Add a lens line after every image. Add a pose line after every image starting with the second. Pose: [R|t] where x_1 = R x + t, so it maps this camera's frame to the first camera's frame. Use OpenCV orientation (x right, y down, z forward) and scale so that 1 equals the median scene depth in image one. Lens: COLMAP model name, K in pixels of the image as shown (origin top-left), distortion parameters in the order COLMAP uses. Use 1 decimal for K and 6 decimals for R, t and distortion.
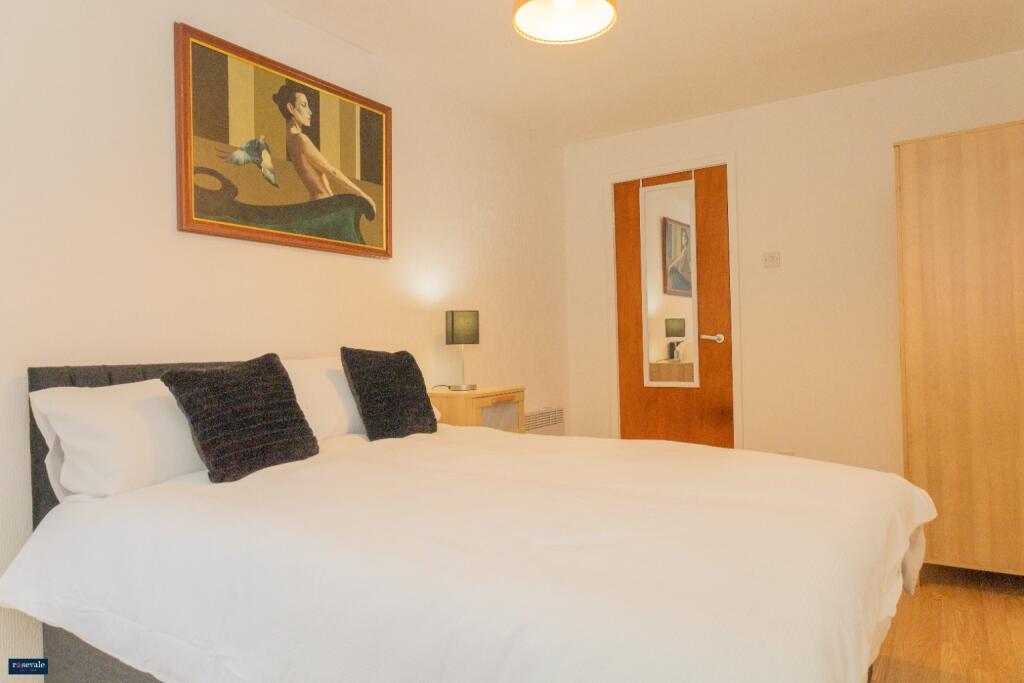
lens RADIAL K [[674.7, 0, 512.2], [0, 674.7, 343.8], [0, 0, 1]] dist [0.010643, 0.000651]
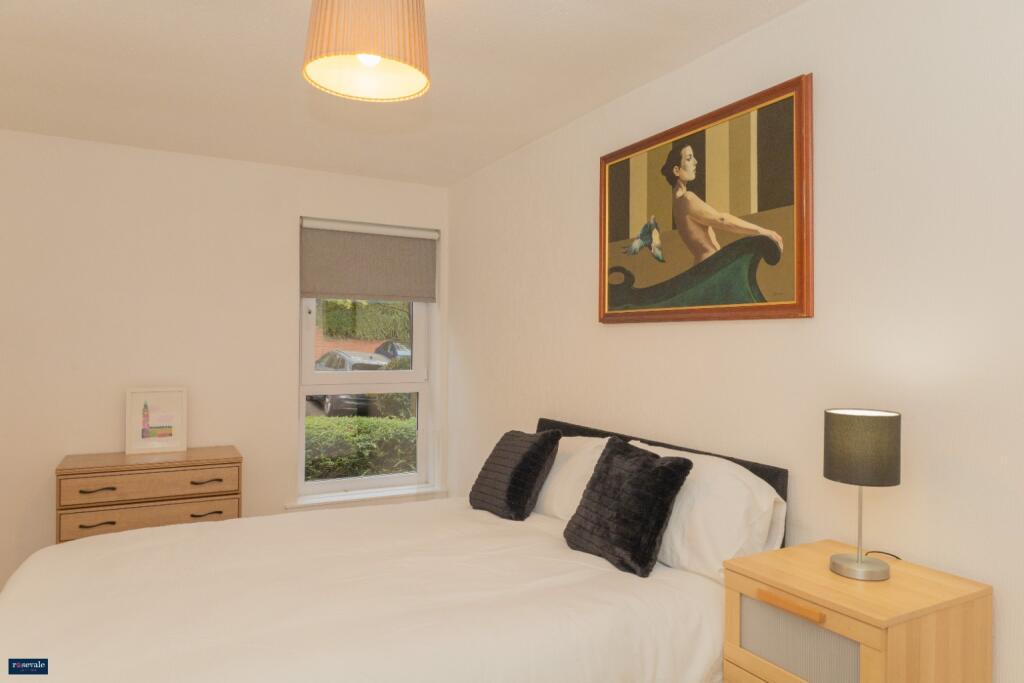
lens RADIAL K [[674.7, 0, 512.6], [0, 674.7, 337.4], [0, 0, 1]] dist [0.010643, 0.000651]
pose [[-0.466411, 0.001705, -0.884566, 0.572001], [-0.002731, 0.999991, 0.003367, -0.123434], [0.884564, 0.003986, -0.466402, 1.206155]]
